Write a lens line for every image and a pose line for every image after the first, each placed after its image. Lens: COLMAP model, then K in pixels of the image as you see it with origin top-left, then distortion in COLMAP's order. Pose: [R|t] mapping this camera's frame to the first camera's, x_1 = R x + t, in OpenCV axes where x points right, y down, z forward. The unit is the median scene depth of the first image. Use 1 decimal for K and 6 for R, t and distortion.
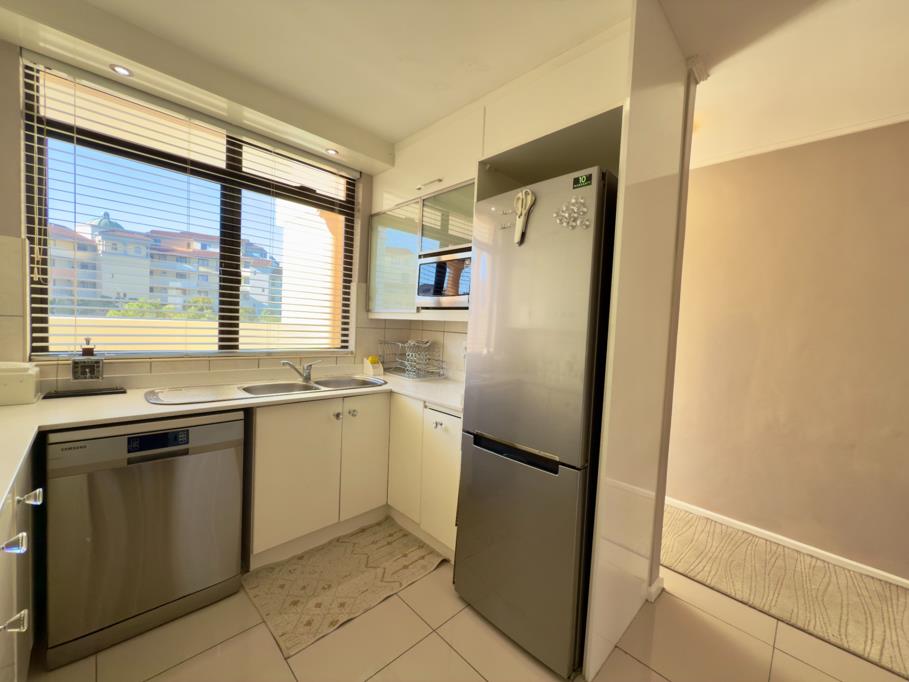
lens RADIAL K [[361.8, 0, 455.0], [0, 361.8, 340.1], [0, 0, 1]] dist [-0.000767, 0.000280]
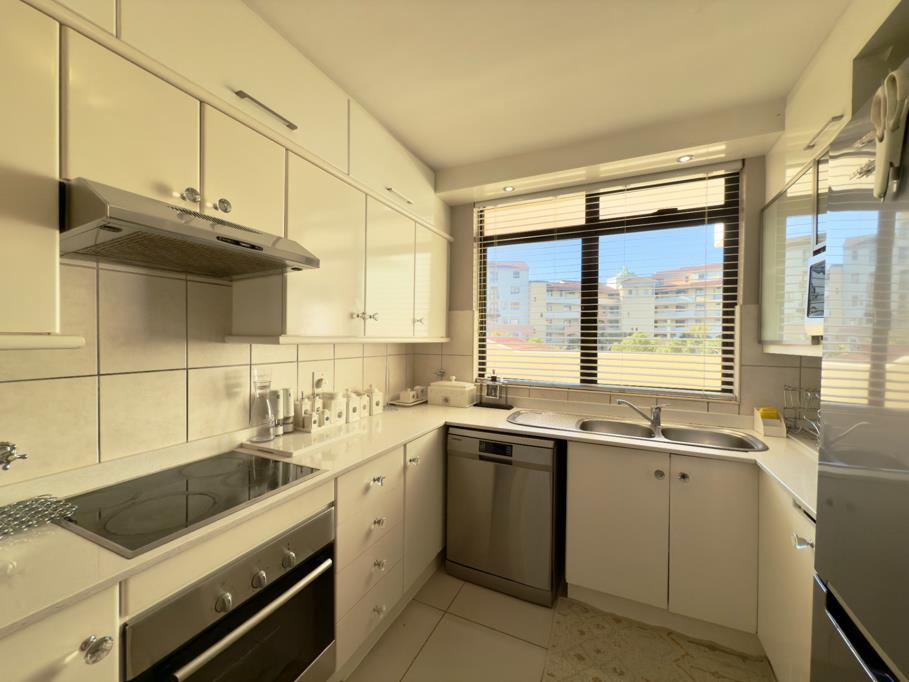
lens RADIAL K [[361.8, 0, 455.0], [0, 361.8, 339.9], [0, 0, 1]] dist [-0.000767, 0.000280]
pose [[0.348171, -0.038687, -0.936632, 0.269227], [-0.035442, 0.997890, -0.054392, -0.032035], [0.936761, 0.052134, 0.346066, 0.234270]]
